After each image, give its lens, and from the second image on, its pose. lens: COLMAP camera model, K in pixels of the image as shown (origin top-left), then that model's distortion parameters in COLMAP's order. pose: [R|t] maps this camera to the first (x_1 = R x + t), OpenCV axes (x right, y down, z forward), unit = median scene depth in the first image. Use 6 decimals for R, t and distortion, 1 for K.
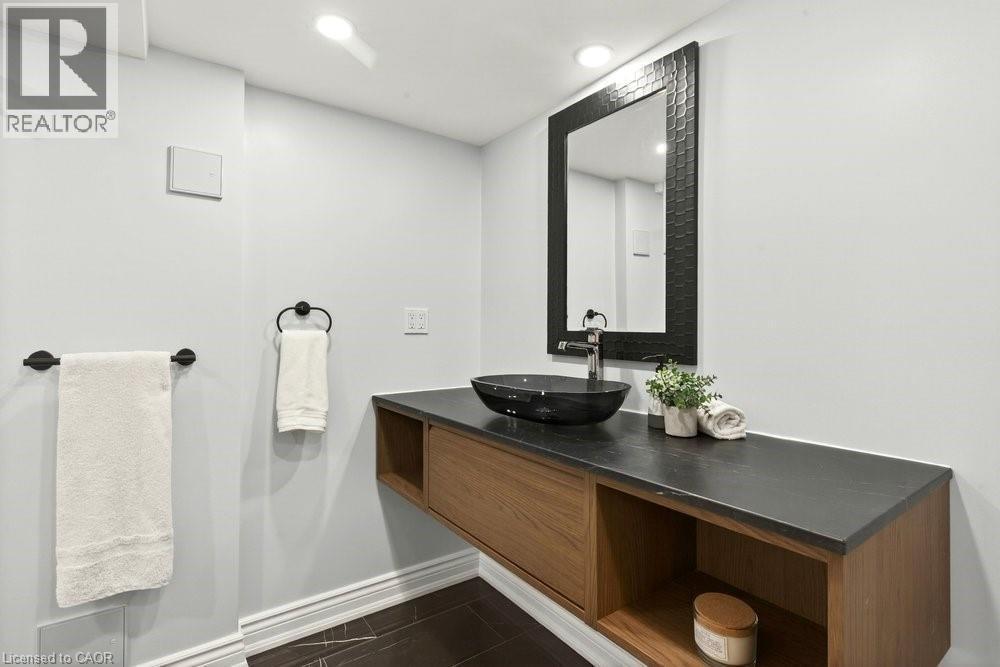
lens RADIAL K [[459.8, 0, 499.6], [0, 459.8, 329.7], [0, 0, 1]] dist [-0.000136, 0.000228]
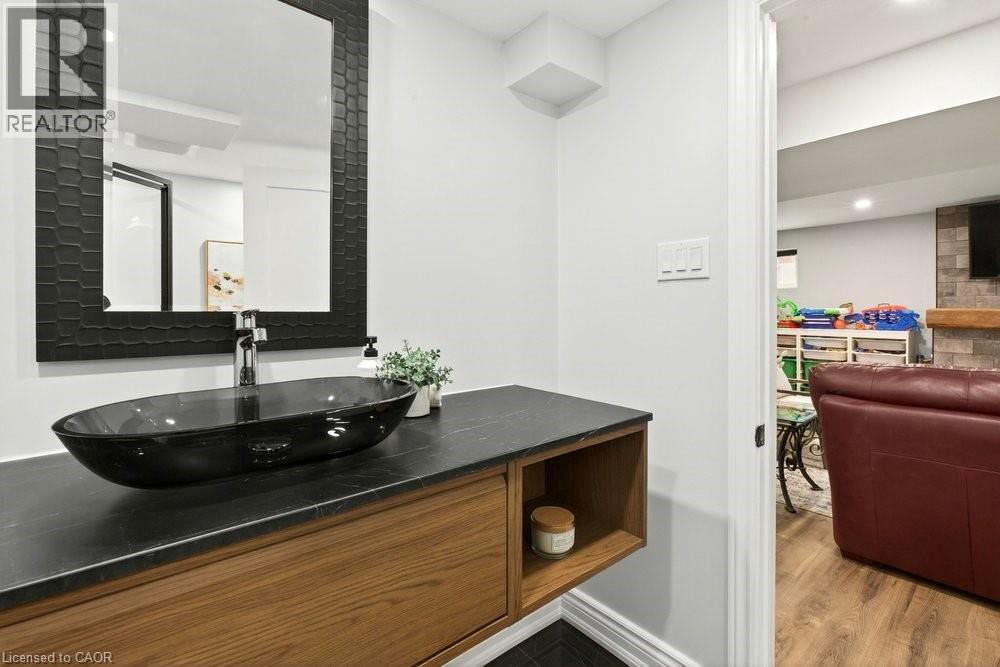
lens RADIAL K [[459.8, 0, 469.2], [0, 459.8, 312.6], [0, 0, 1]] dist [-0.000136, 0.000228]
pose [[-0.032992, -0.015826, 0.999330, -0.933451], [0.005226, 0.999858, 0.016007, -0.009022], [-0.999442, 0.005751, -0.032905, 1.428573]]
